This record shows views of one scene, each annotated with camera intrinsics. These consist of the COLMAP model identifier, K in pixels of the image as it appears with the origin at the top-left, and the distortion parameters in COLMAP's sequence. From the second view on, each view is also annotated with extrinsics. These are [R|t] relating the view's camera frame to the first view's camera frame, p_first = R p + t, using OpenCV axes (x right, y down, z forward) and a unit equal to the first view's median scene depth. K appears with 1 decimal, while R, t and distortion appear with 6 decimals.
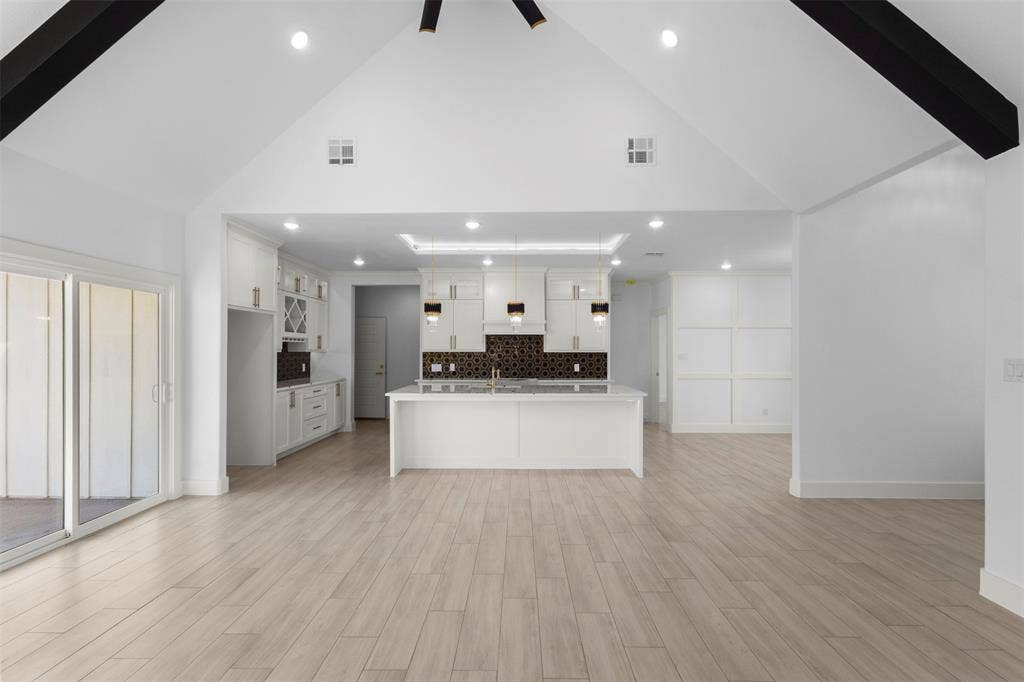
lens RADIAL K [[476.7, 0, 512.4], [0, 476.7, 347.6], [0, 0, 1]] dist [0.003854, 0.000128]
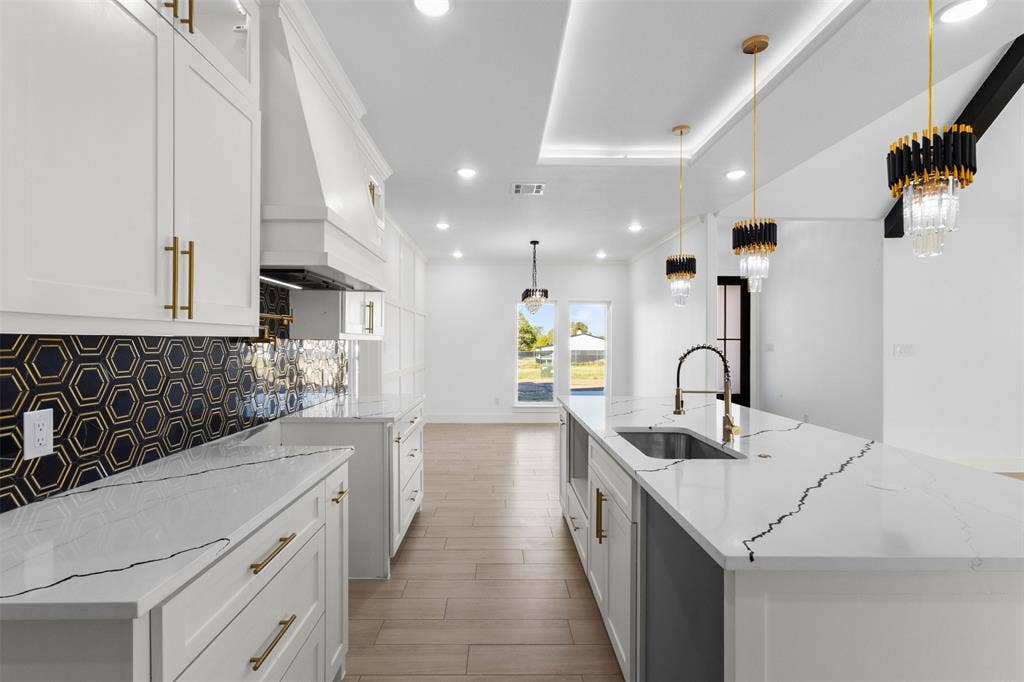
lens RADIAL K [[476.7, 0, 508.4], [0, 476.7, 345.8], [0, 0, 1]] dist [0.003854, 0.000128]
pose [[-0.027750, -0.007660, 0.999586, -0.299002], [-0.010687, 0.999916, 0.007366, 0.010209], [-0.999558, -0.010478, -0.027830, 0.889939]]
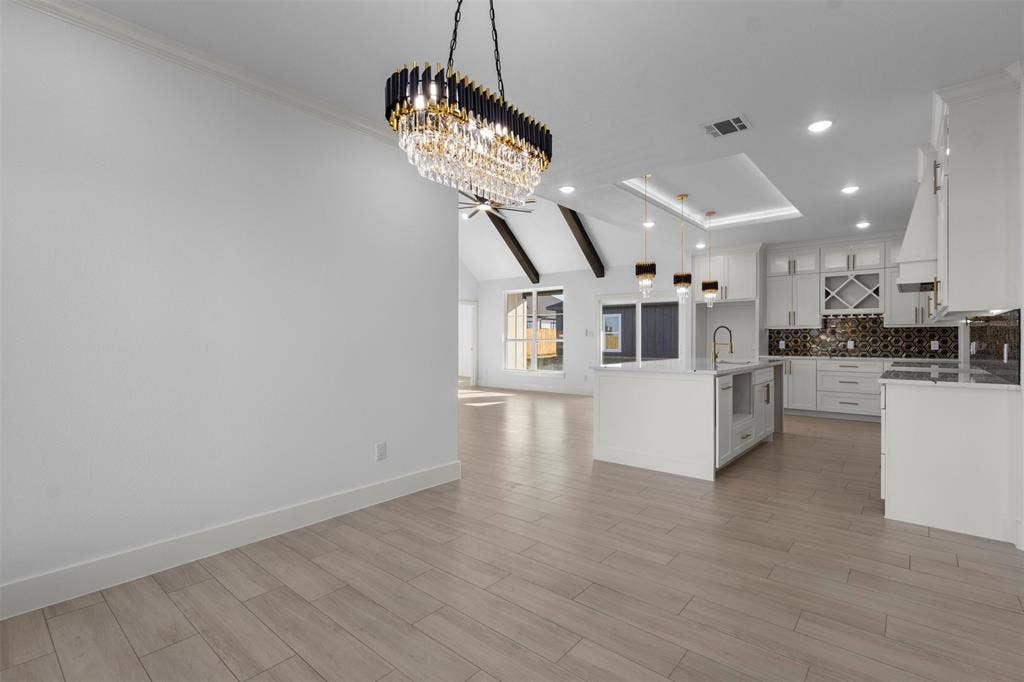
lens RADIAL K [[470.7, 0, 507.8], [0, 470.7, 340.3], [0, 0, 1]] dist [0.000913, 0.002557]
pose [[-0.640405, 0.000545, -0.768037, 0.717258], [0.003600, 0.999991, -0.002292, 0.032865], [0.768029, -0.004233, -0.640401, 0.973721]]
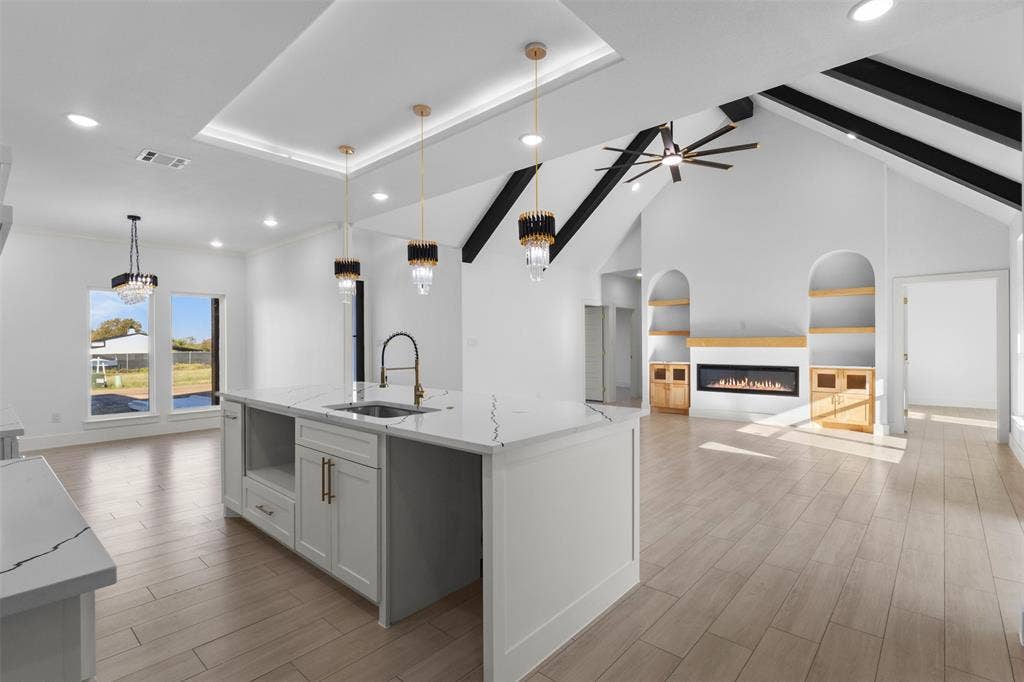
lens RADIAL K [[476.7, 0, 502.5], [0, 476.7, 345.3], [0, 0, 1]] dist [0.003854, 0.000128]
pose [[-0.745567, 0.000145, 0.666431, -0.322556], [0.001352, 0.999998, 0.001295, 0.019847], [-0.666430, 0.001866, -0.745565, 0.984599]]
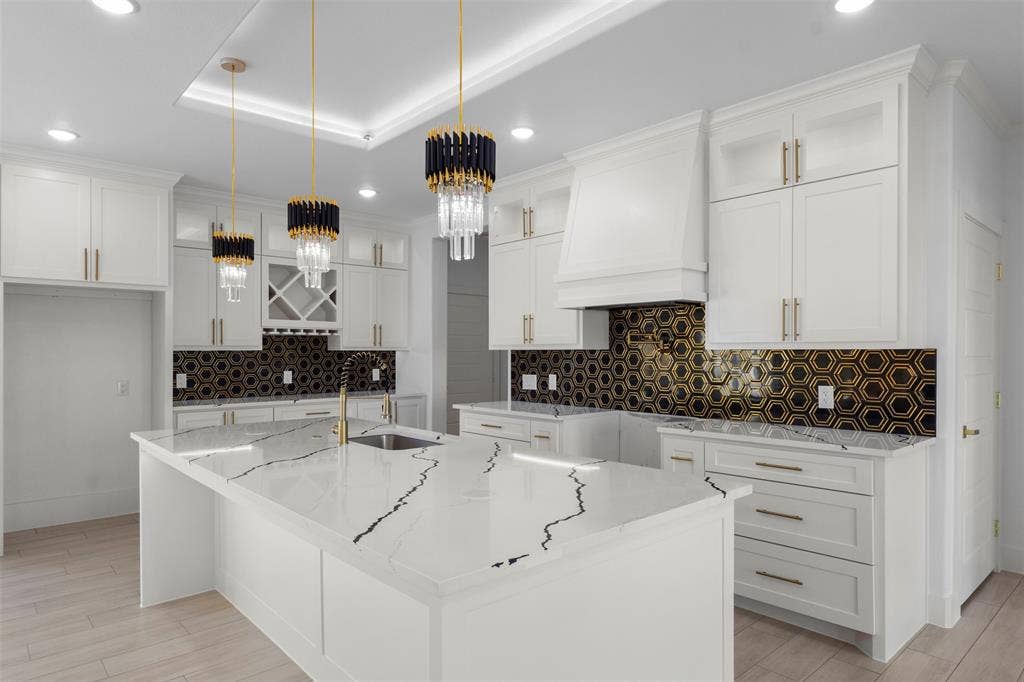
lens RADIAL K [[610.3, 0, 516.1], [0, 610.3, 354.8], [0, 0, 1]] dist [0.000911, -0.005342]
pose [[0.681496, 0.002222, -0.731818, 0.308556], [0.006032, 0.999944, 0.008653, 0.008818], [0.731797, -0.010311, 0.681445, 0.583963]]
